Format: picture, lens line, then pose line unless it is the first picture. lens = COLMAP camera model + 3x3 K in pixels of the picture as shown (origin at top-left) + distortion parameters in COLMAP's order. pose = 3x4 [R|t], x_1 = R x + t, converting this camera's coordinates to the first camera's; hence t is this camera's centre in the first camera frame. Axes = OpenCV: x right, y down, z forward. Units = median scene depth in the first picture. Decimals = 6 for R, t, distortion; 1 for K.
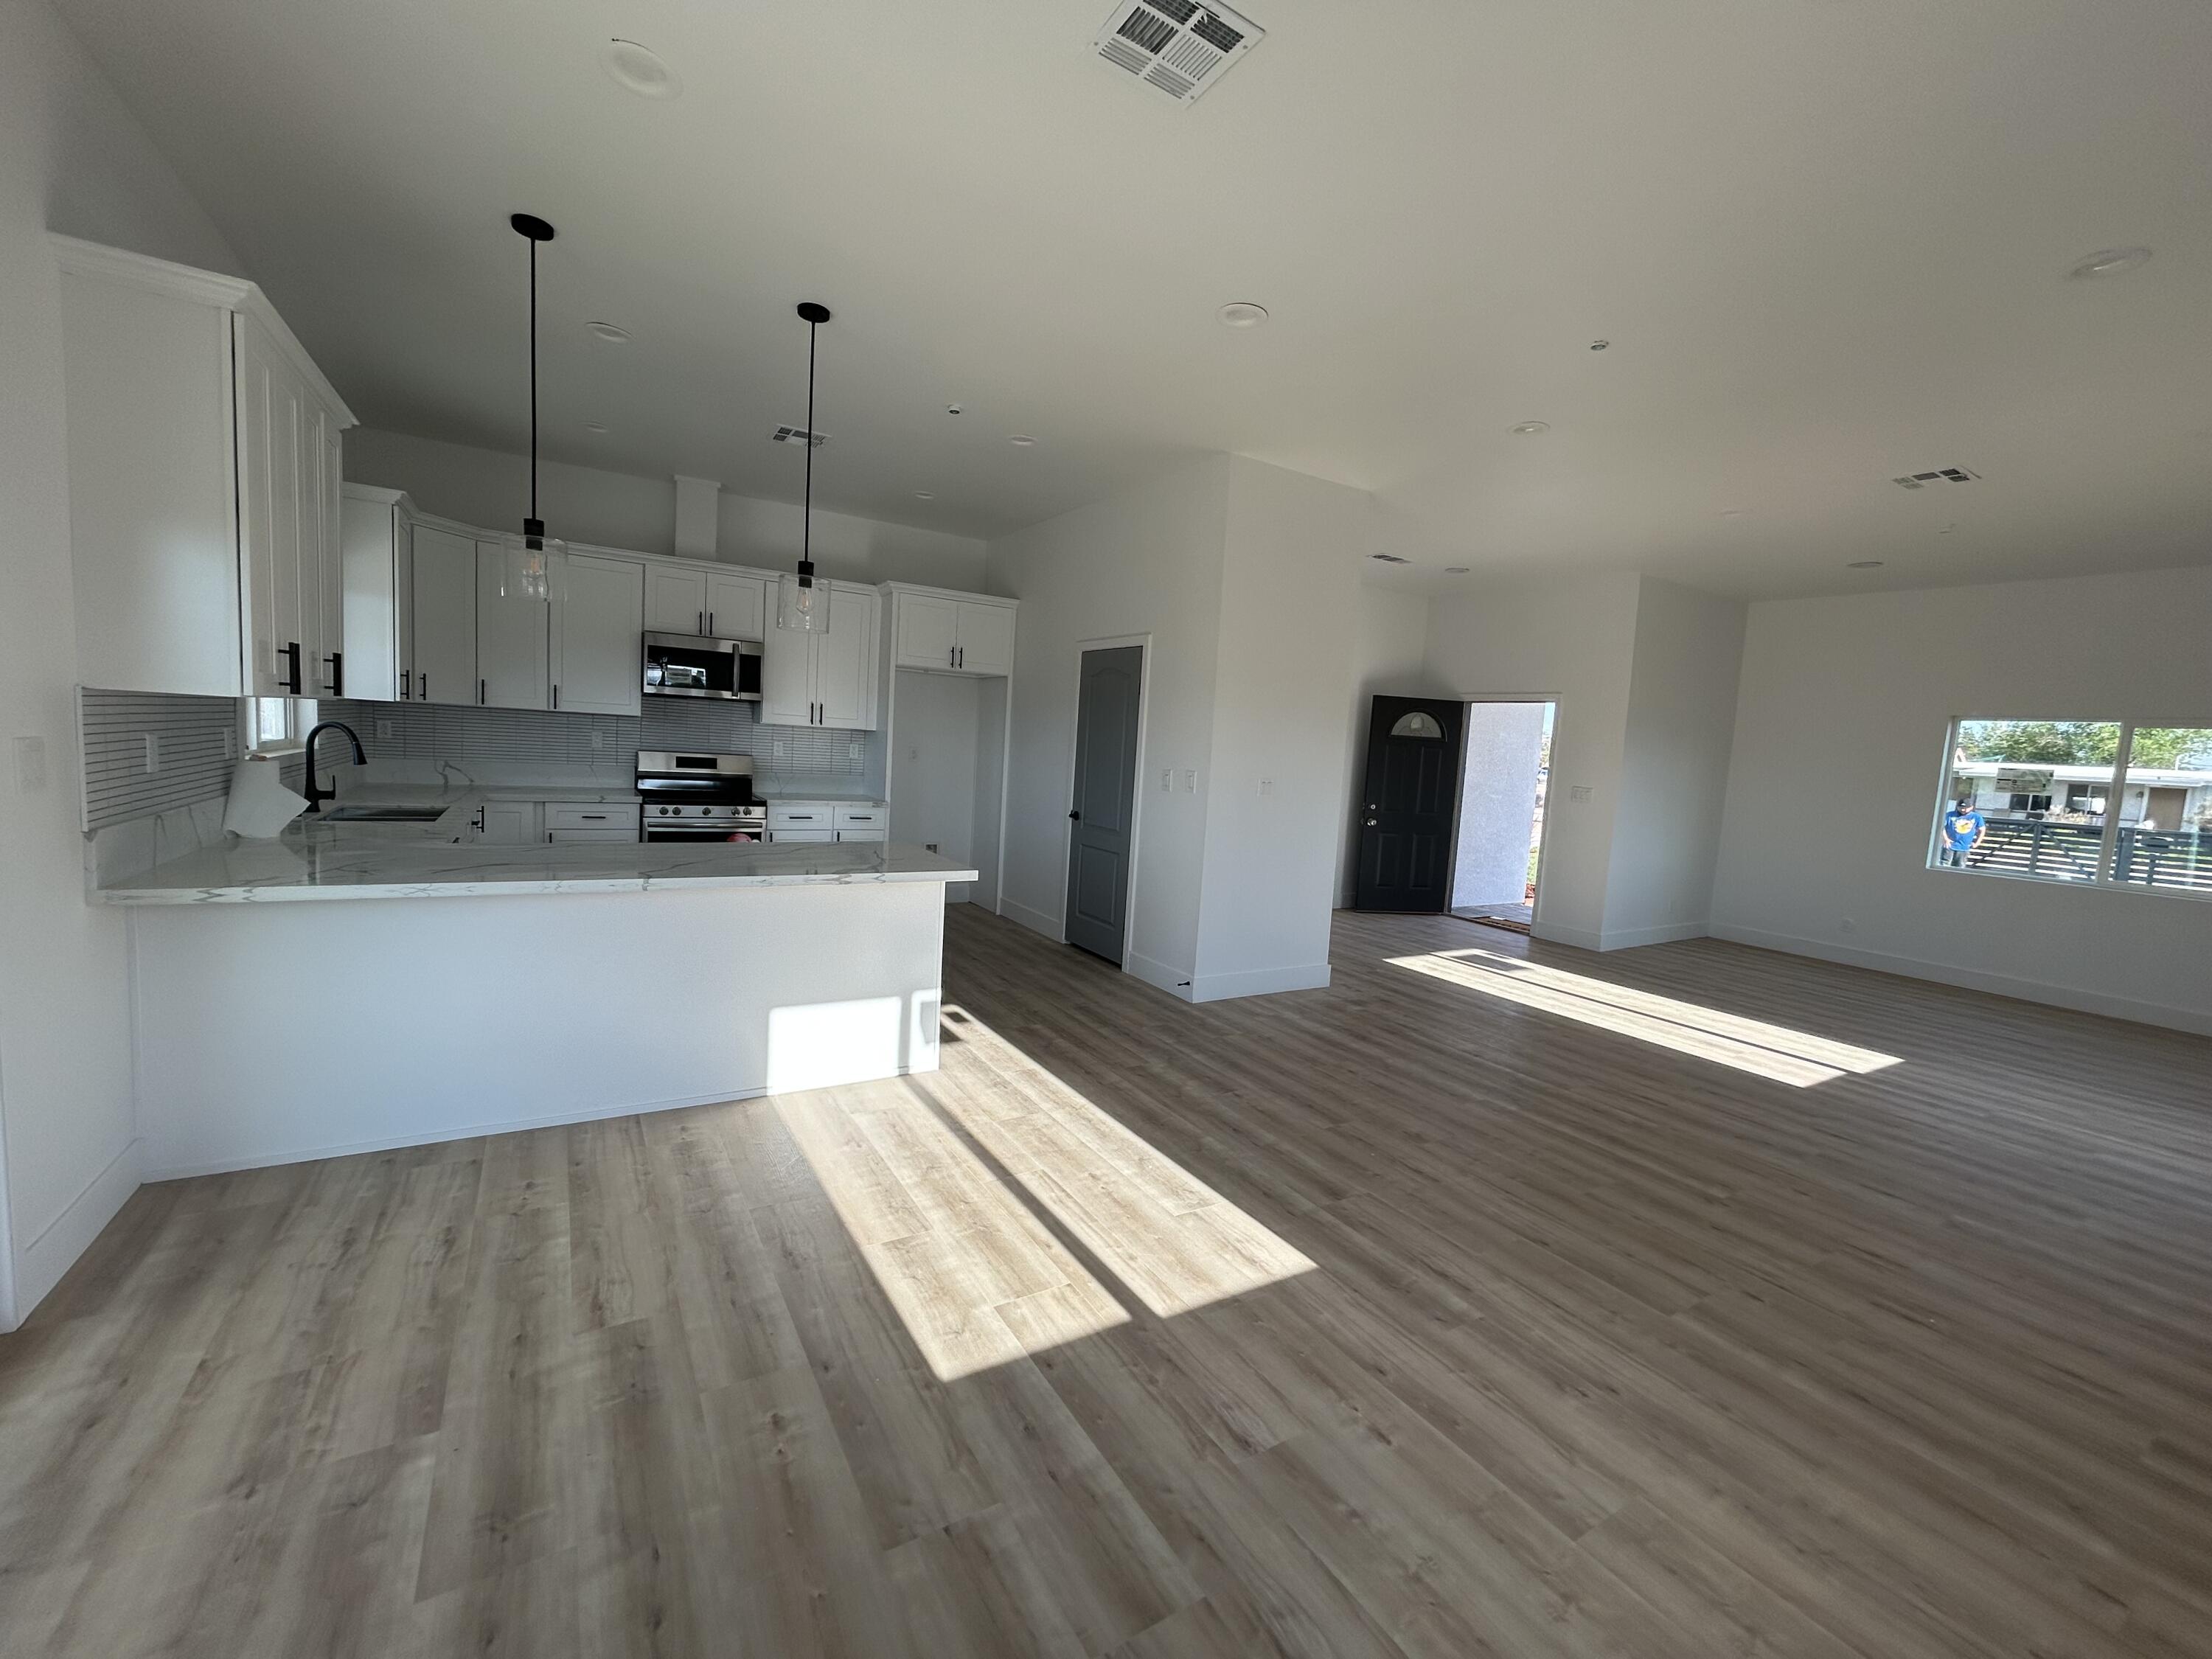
lens RADIAL K [[892.2, 0, 1101.9], [0, 892.2, 827.3], [0, 0, 1]] dist [-0.000519, 0.001113]
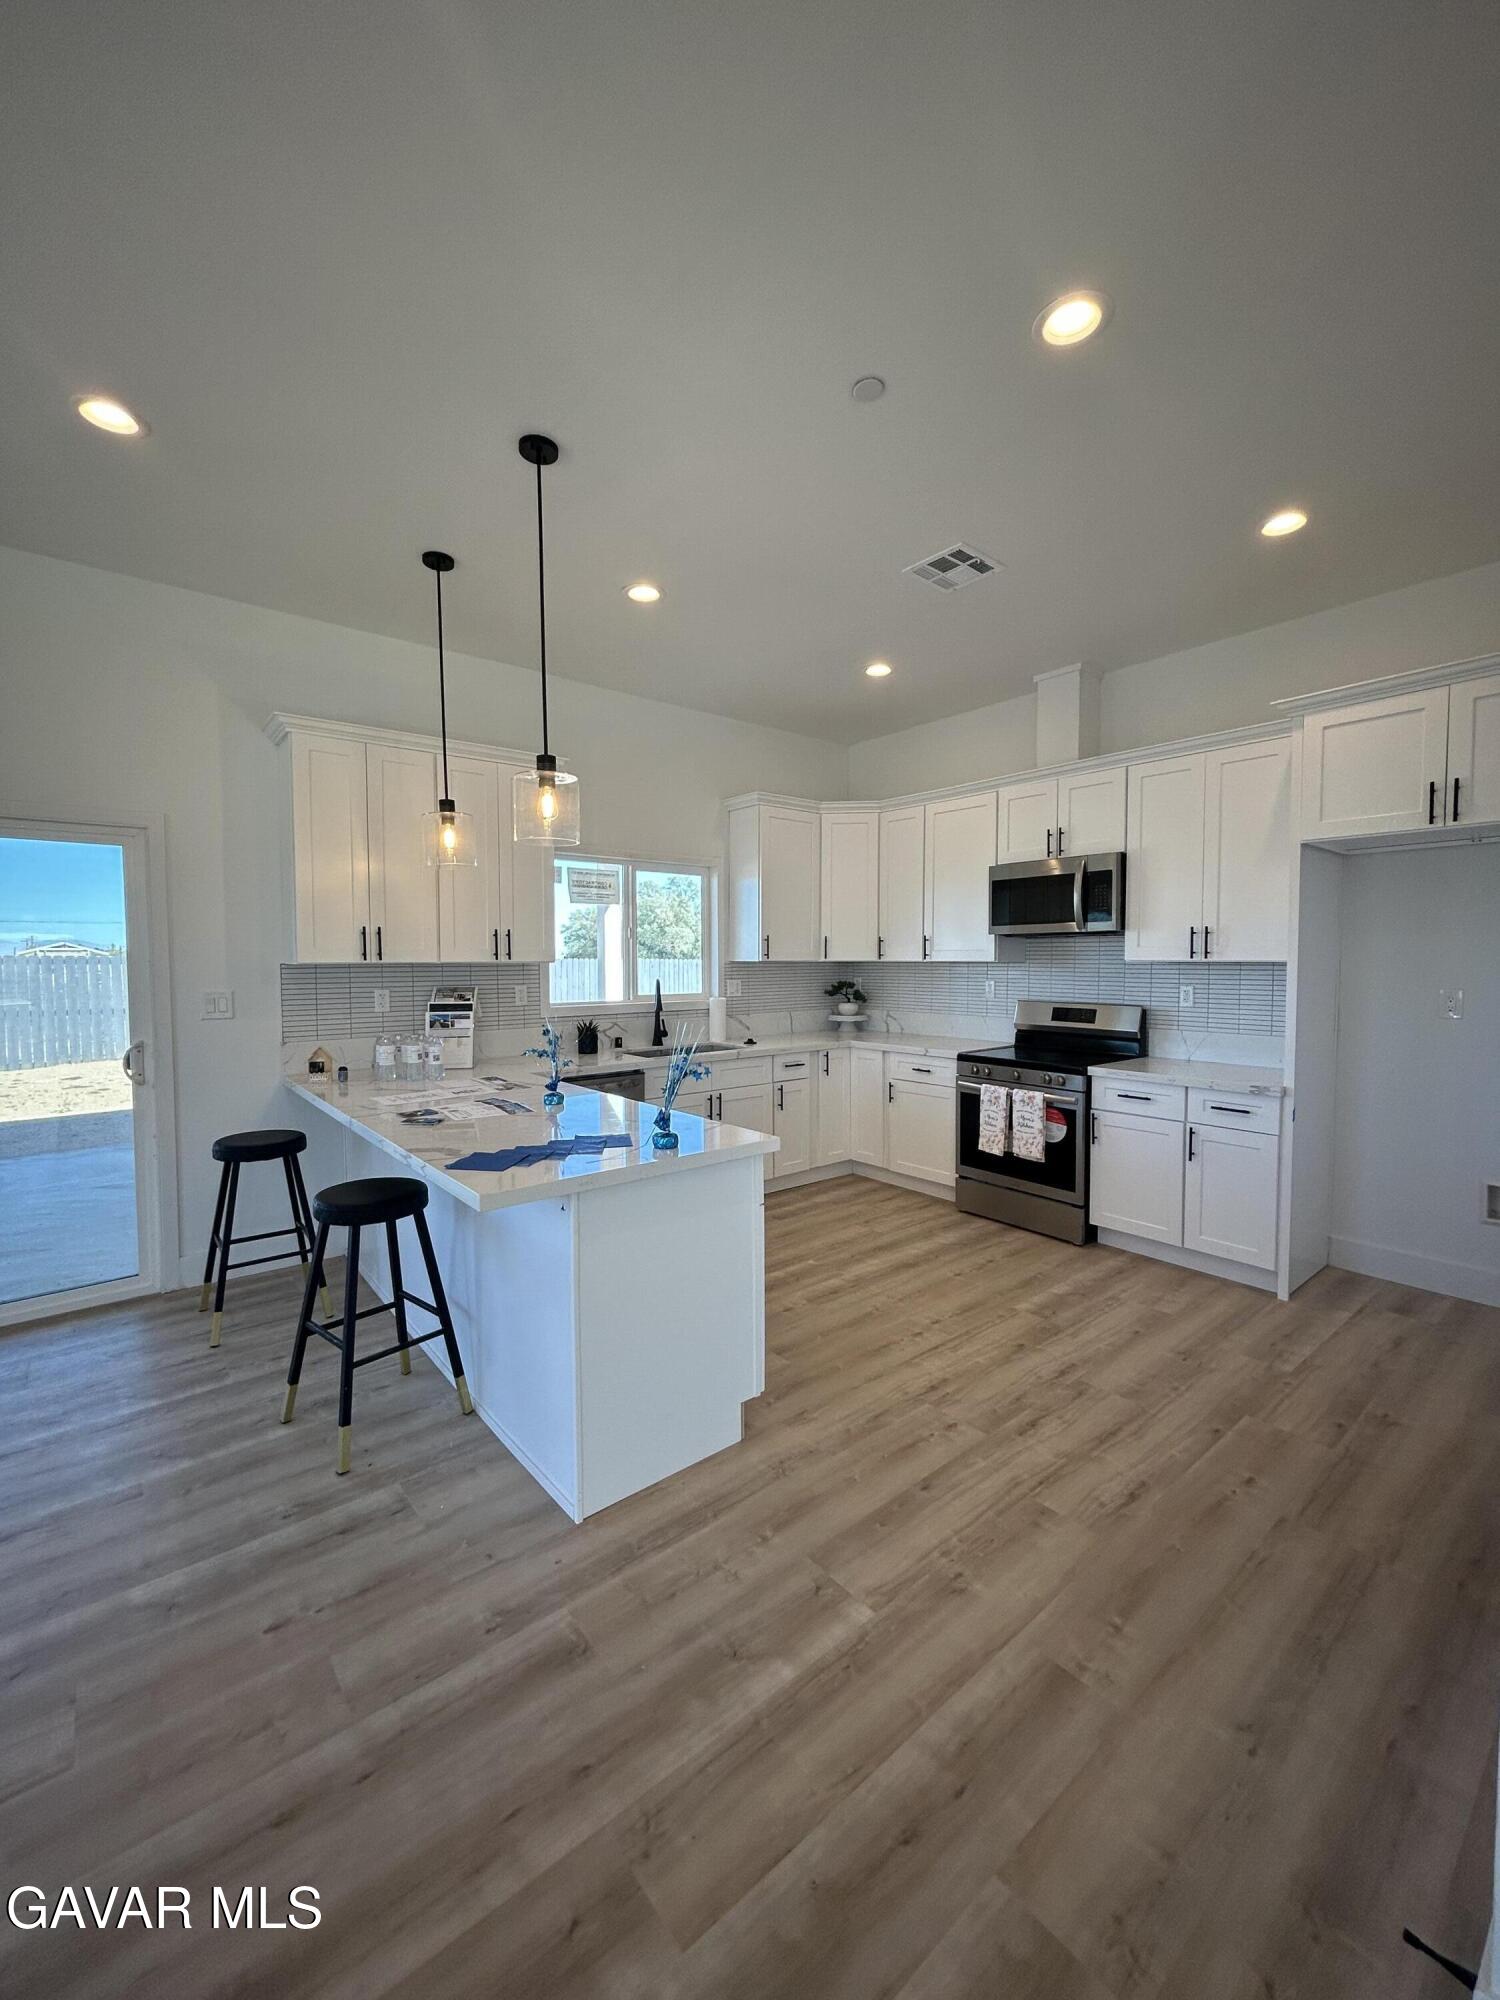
lens RADIAL K [[806.7, 0, 755.3], [0, 806.7, 996.8], [0, 0, 1]] dist [-0.000519, 0.001113]
pose [[0.143902, -0.016047, -0.989462, 0.372551], [-0.083751, 0.996084, -0.028335, -0.073319], [0.986042, 0.086946, 0.141994, 1.018323]]
